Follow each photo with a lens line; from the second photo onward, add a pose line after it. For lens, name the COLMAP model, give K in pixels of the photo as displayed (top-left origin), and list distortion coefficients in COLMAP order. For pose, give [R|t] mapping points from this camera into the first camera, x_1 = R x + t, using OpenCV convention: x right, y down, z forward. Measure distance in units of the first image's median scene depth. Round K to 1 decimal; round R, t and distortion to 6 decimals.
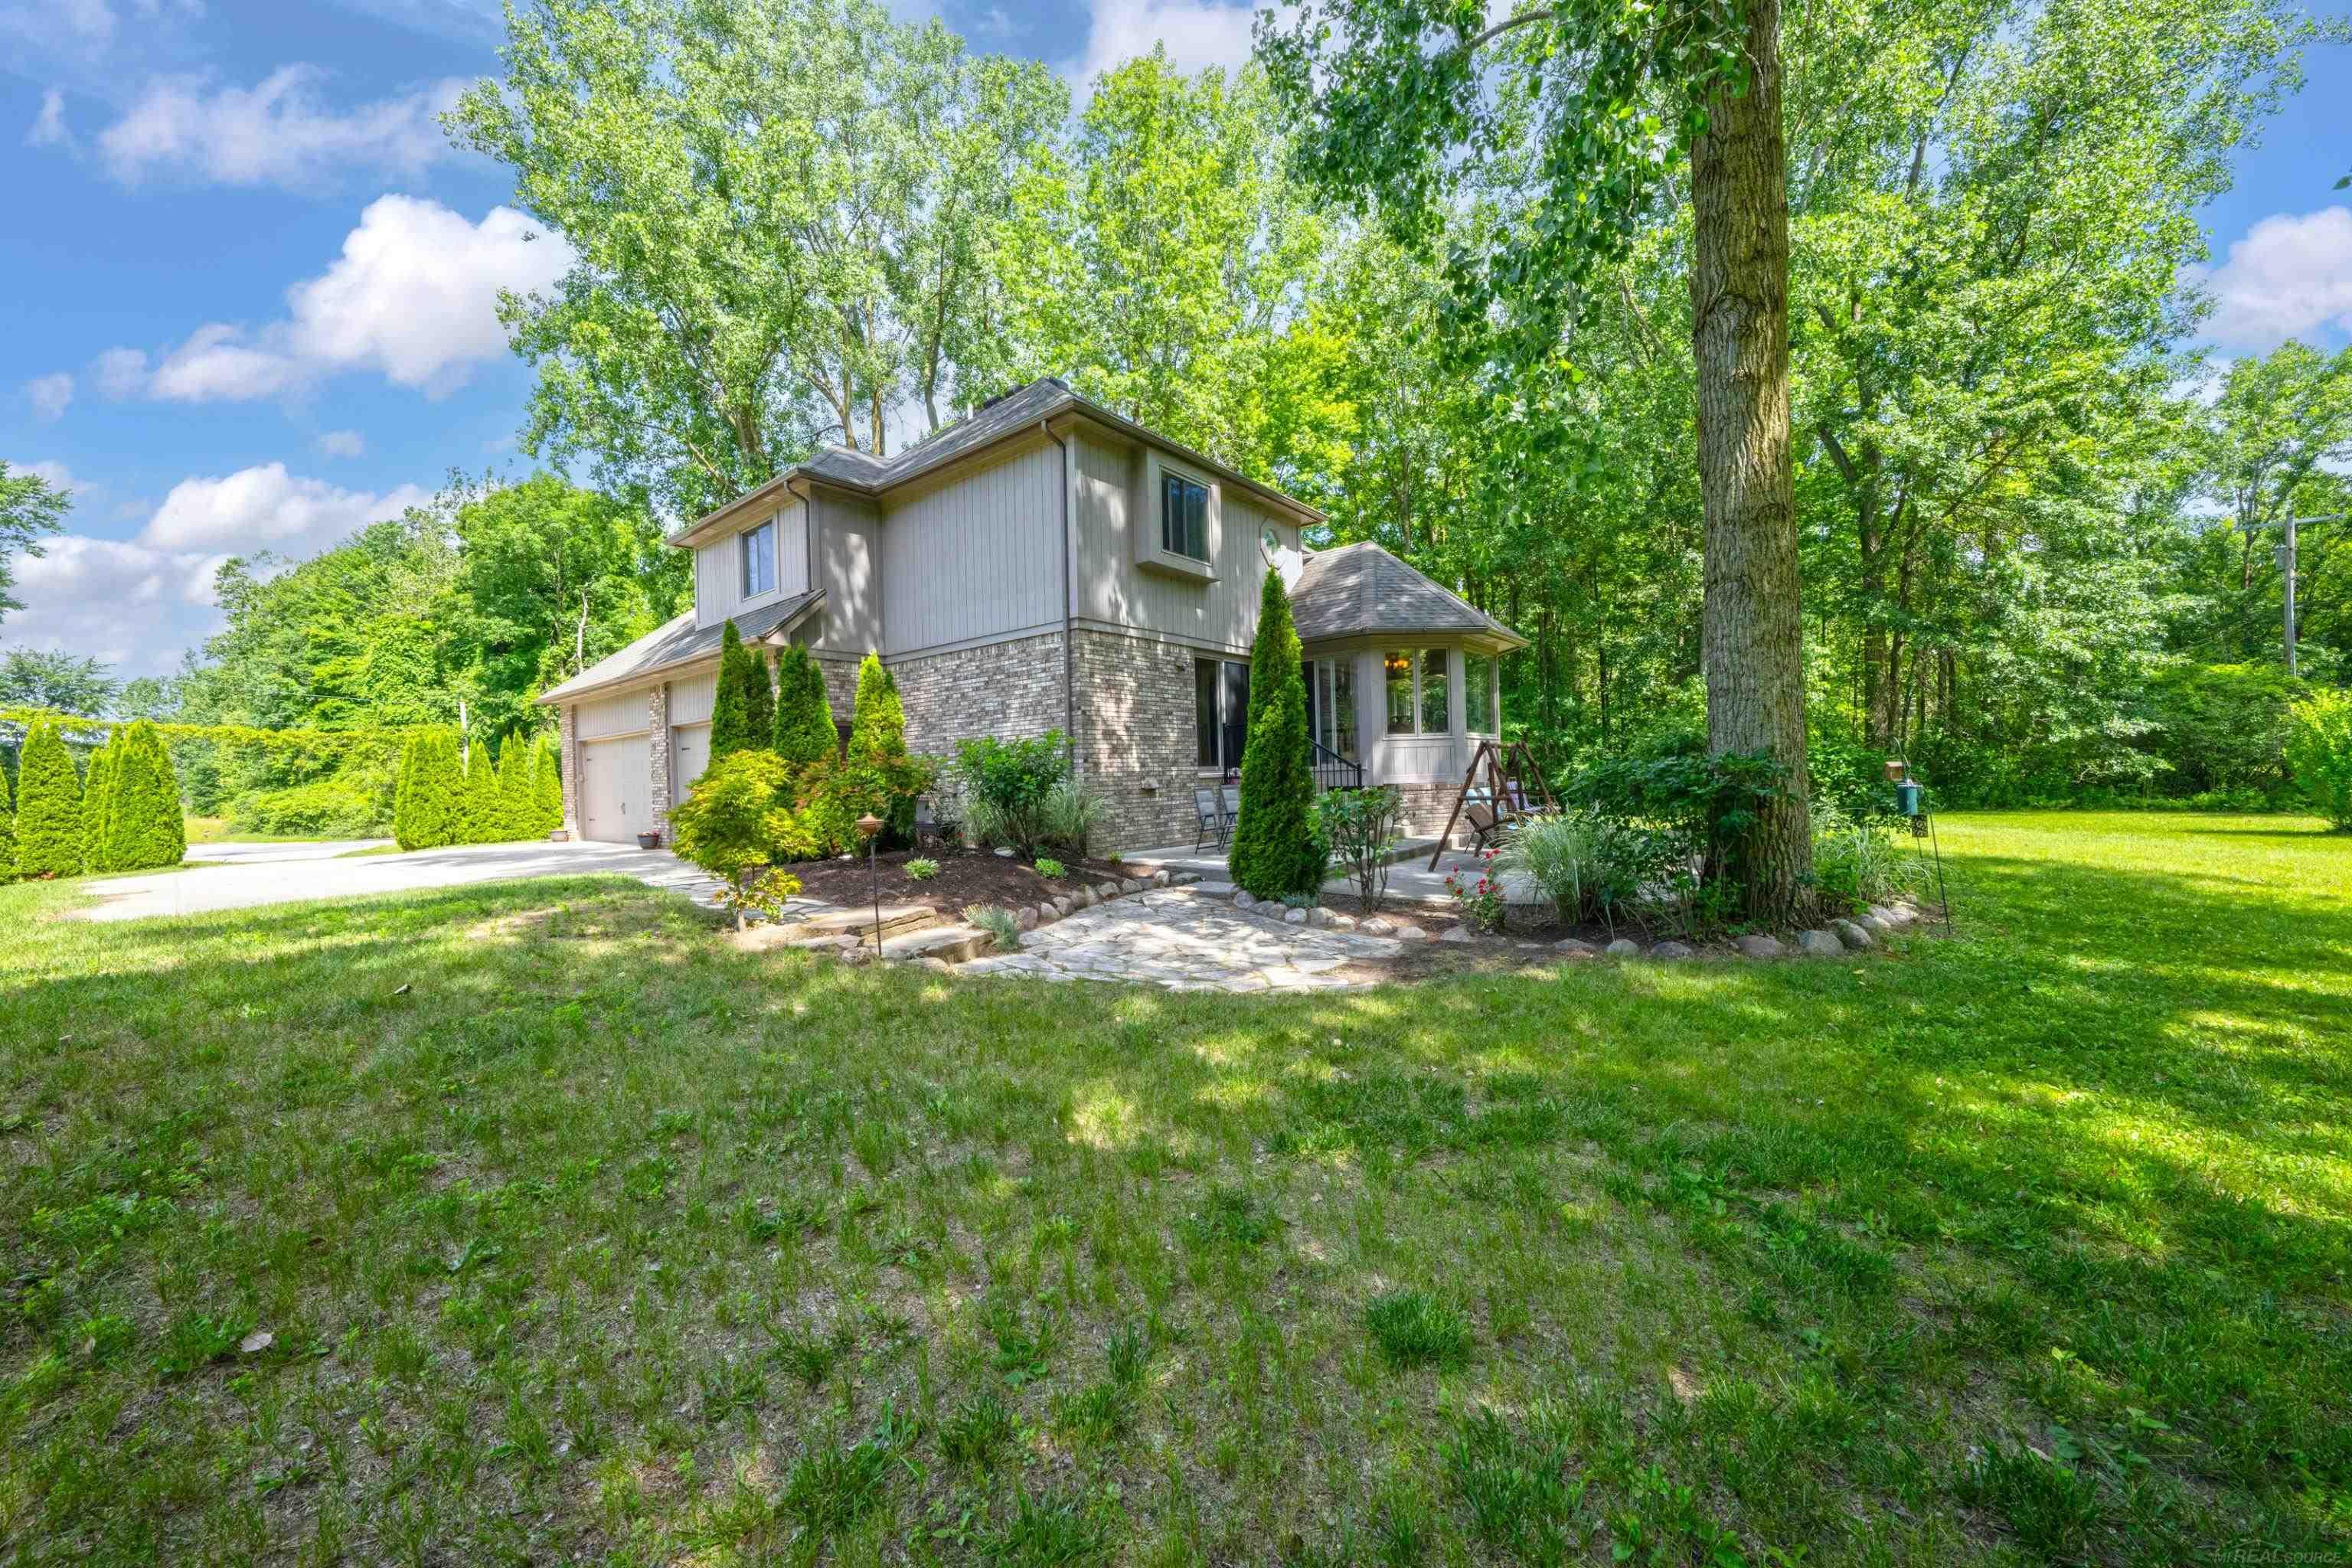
lens RADIAL K [[844.1, 0, 1184.2], [0, 844.1, 776.5], [0, 0, 1]] dist [-0.001478, -0.000090]
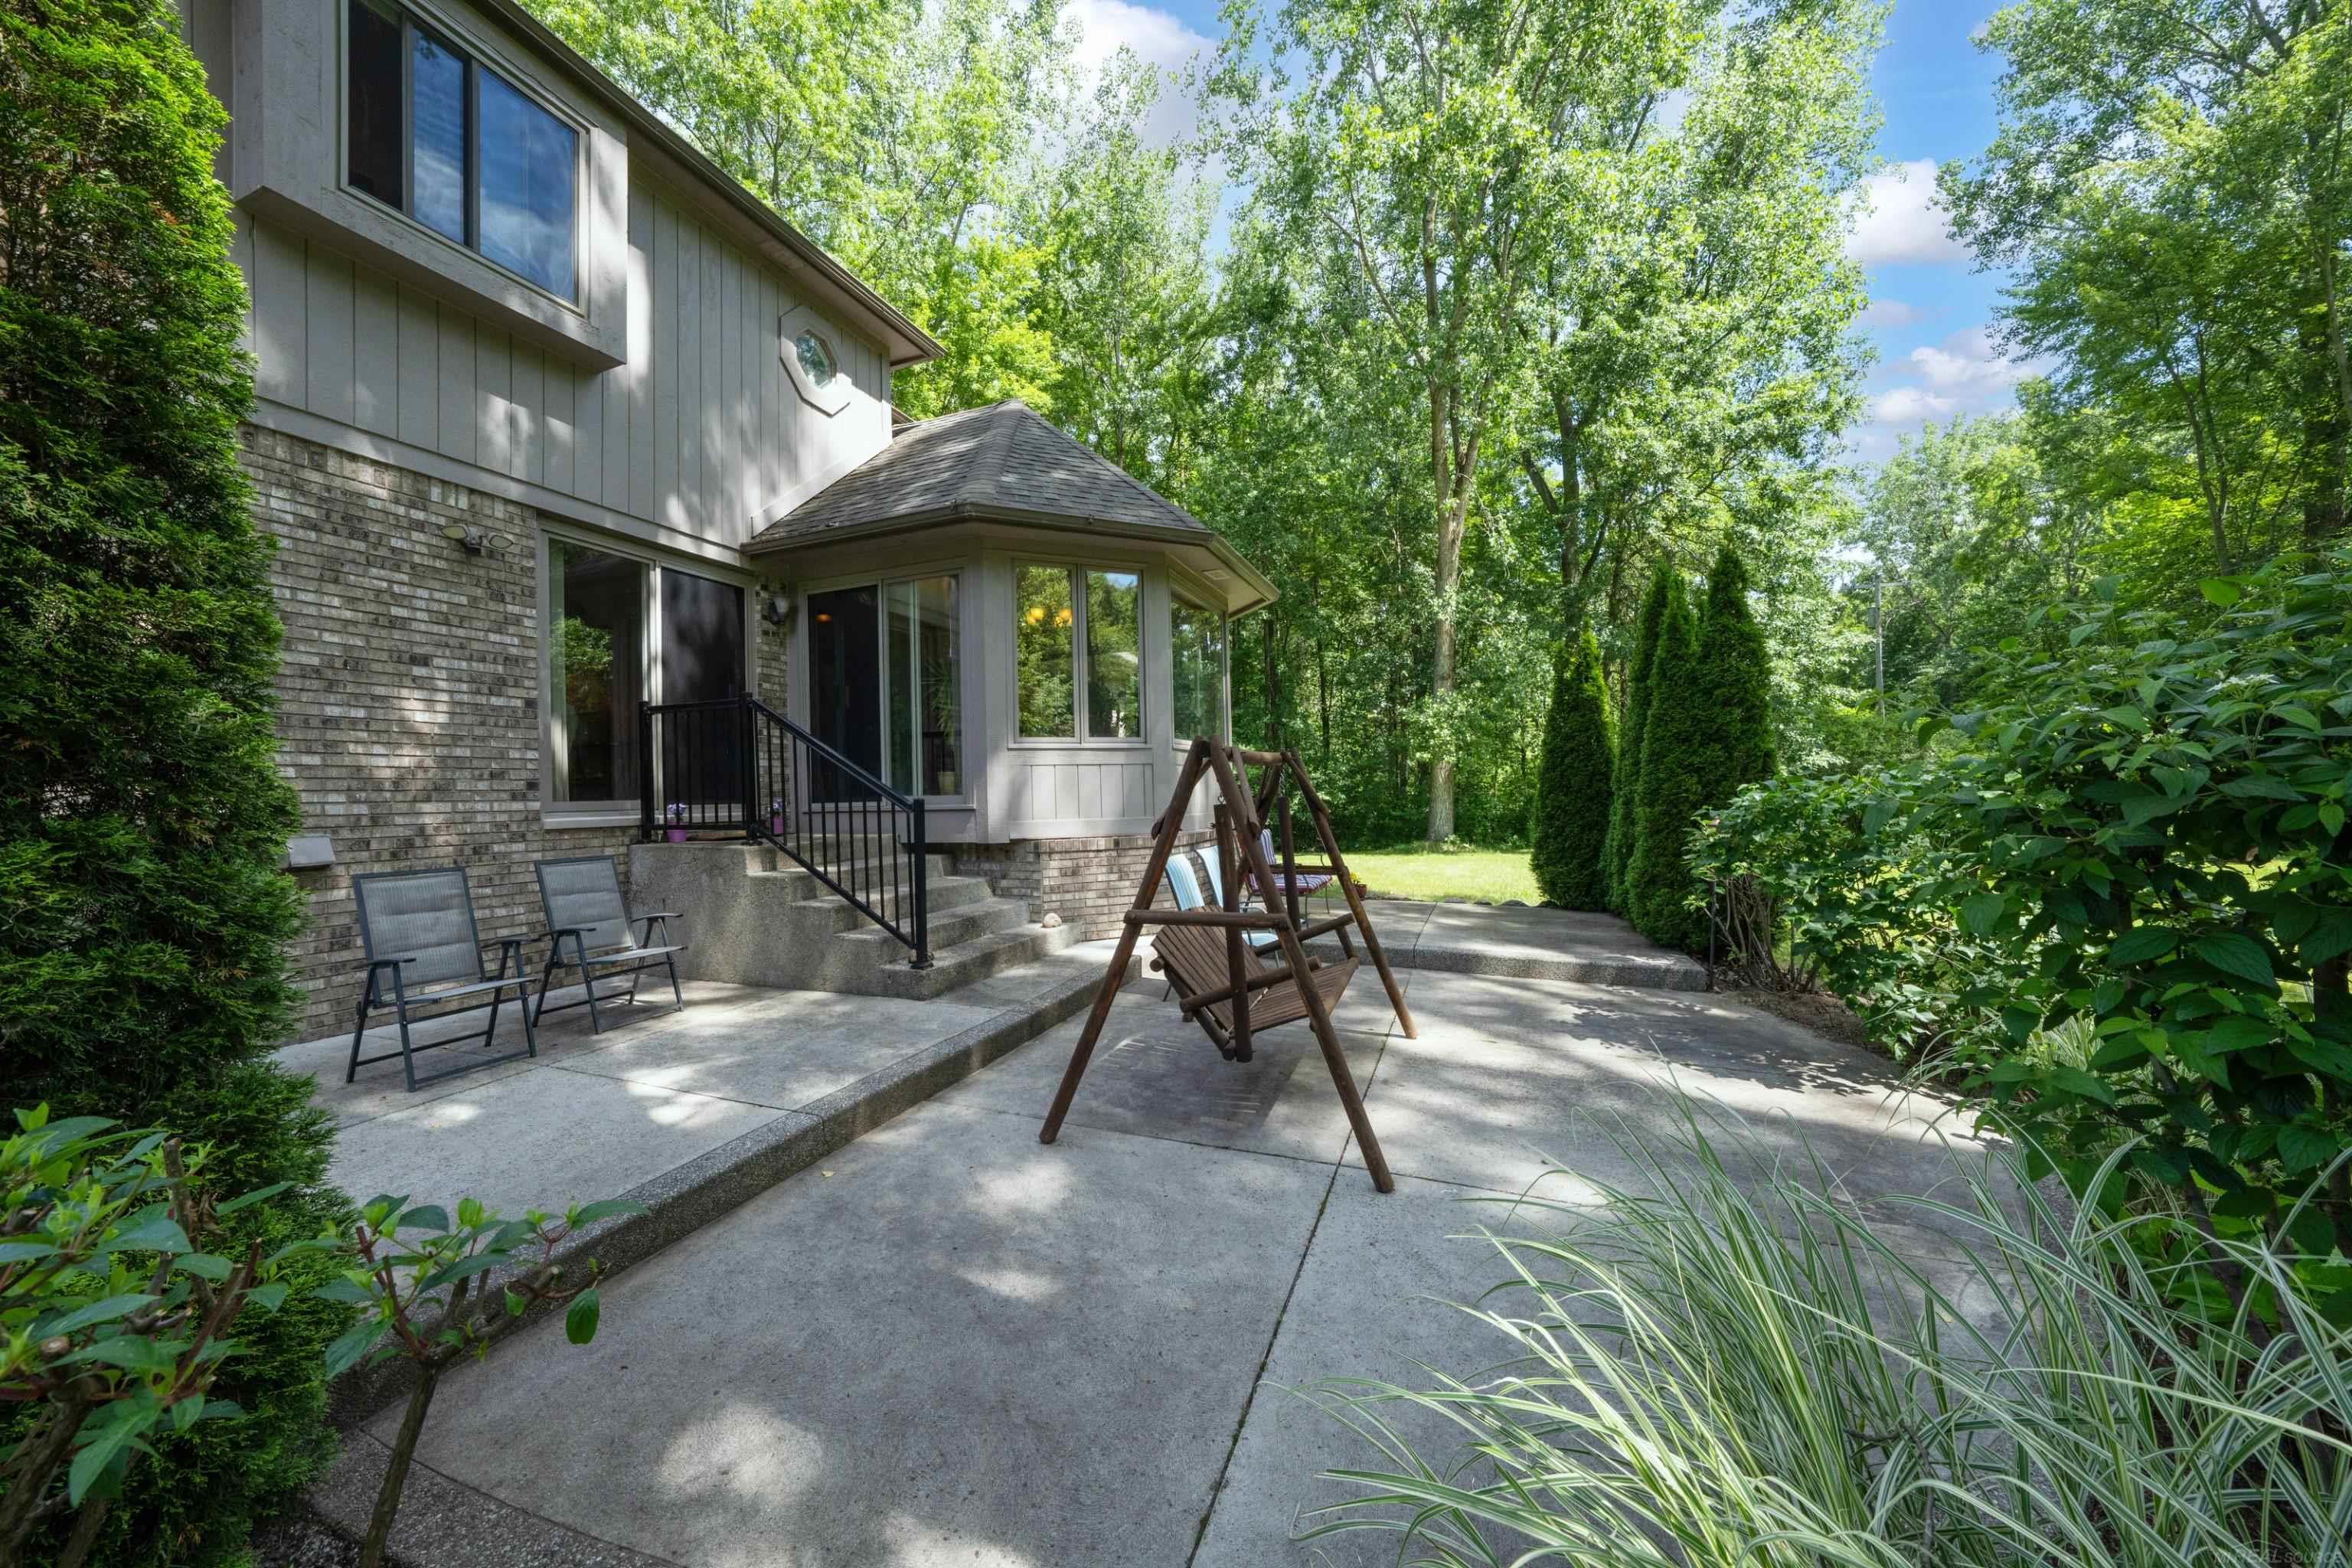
lens RADIAL K [[828.8, 0, 1172.7], [0, 828.8, 800.0], [0, 0, 1]] dist [-0.002496, -0.000081]
pose [[0.953914, 0.006976, 0.299998, 0.181809], [-0.005750, 0.999971, -0.004972, -0.012177], [-0.300024, 0.003018, 0.953927, 0.514896]]
